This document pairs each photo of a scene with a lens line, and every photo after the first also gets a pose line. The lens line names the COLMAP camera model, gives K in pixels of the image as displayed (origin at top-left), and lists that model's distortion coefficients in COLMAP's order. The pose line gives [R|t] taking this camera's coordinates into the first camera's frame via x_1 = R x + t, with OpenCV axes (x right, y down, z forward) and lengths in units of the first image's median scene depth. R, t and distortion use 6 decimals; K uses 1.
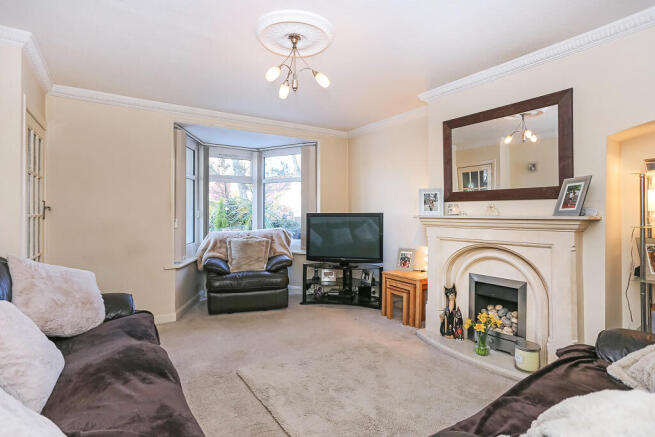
lens RADIAL K [[329.9, 0, 334.9], [0, 329.9, 208.4], [0, 0, 1]] dist [-0.000080, 0.000132]
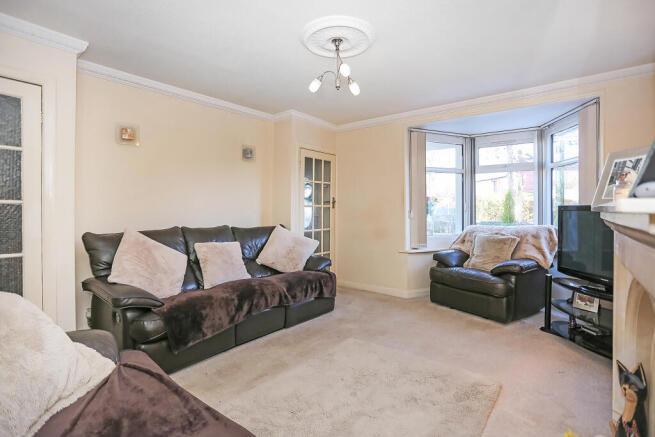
lens RADIAL K [[329.9, 0, 334.9], [0, 329.9, 208.4], [0, 0, 1]] dist [-0.000080, 0.000132]
pose [[0.296671, 0.006443, -0.954958, 0.648391], [0.008641, 0.999918, 0.009431, 0.012658], [0.954940, -0.011050, 0.296592, 0.480843]]
